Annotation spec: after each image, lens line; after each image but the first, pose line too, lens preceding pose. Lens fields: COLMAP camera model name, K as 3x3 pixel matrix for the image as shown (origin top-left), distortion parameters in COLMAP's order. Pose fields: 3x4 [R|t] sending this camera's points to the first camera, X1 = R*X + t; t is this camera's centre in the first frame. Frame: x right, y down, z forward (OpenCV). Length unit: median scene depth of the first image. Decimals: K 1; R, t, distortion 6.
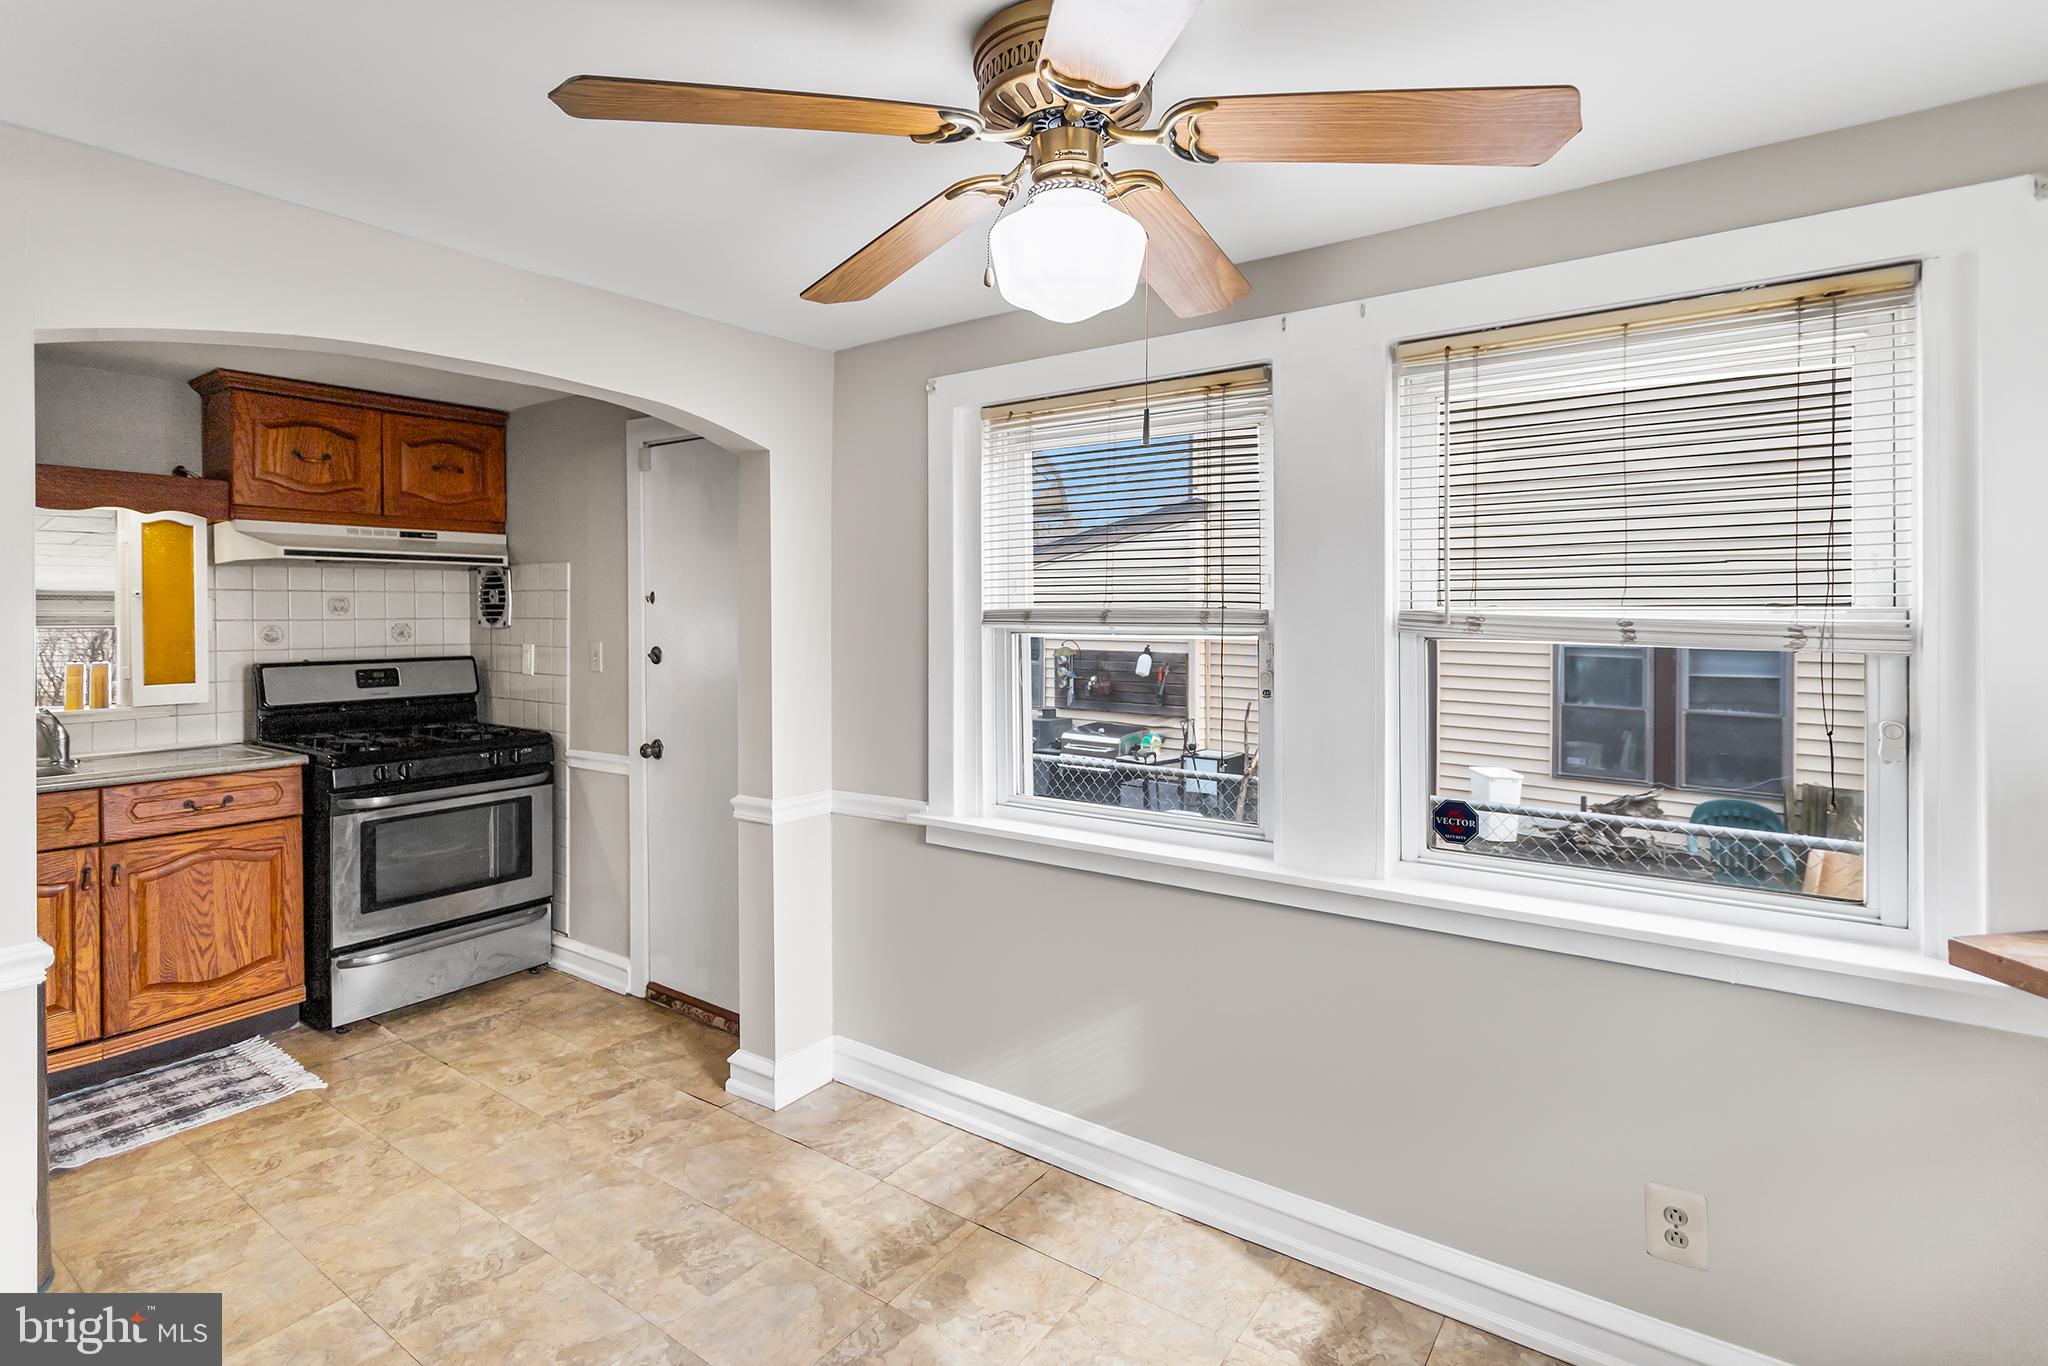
lens RADIAL K [[1021.1, 0, 983.2], [0, 1021.1, 613.4], [0, 0, 1]] dist [0.004084, -0.001010]
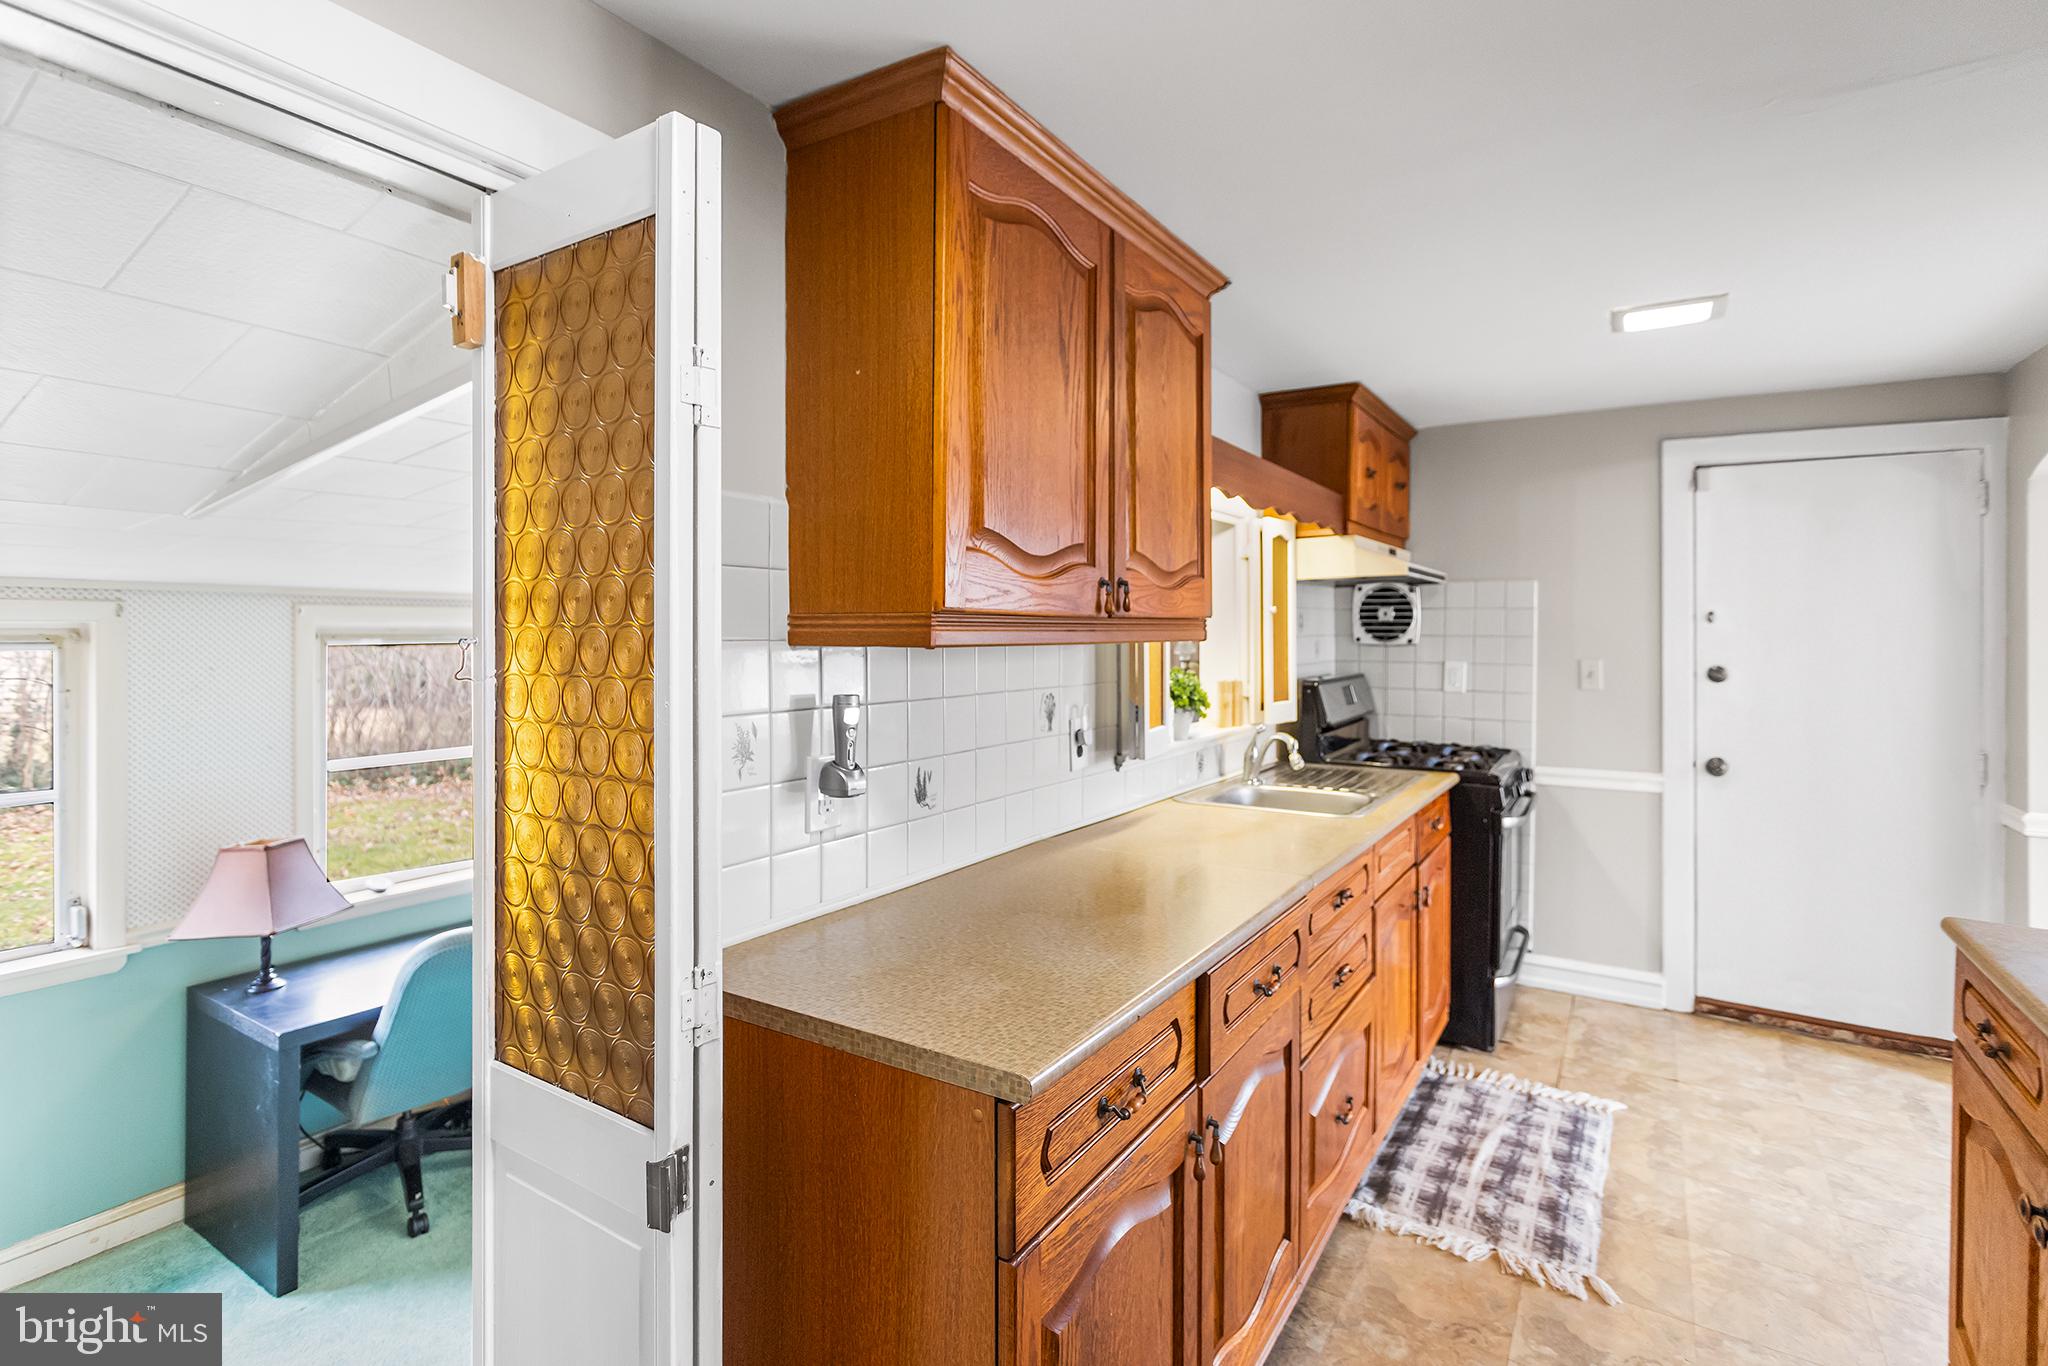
lens RADIAL K [[1021.1, 0, 1016.7], [0, 1021.1, 625.4], [0, 0, 1]] dist [0.004084, -0.001010]
pose [[0.998493, 0.001196, 0.054864, -1.095457], [-0.001530, 0.999981, 0.006040, -0.012756], [-0.054856, -0.006114, 0.998476, 0.026734]]
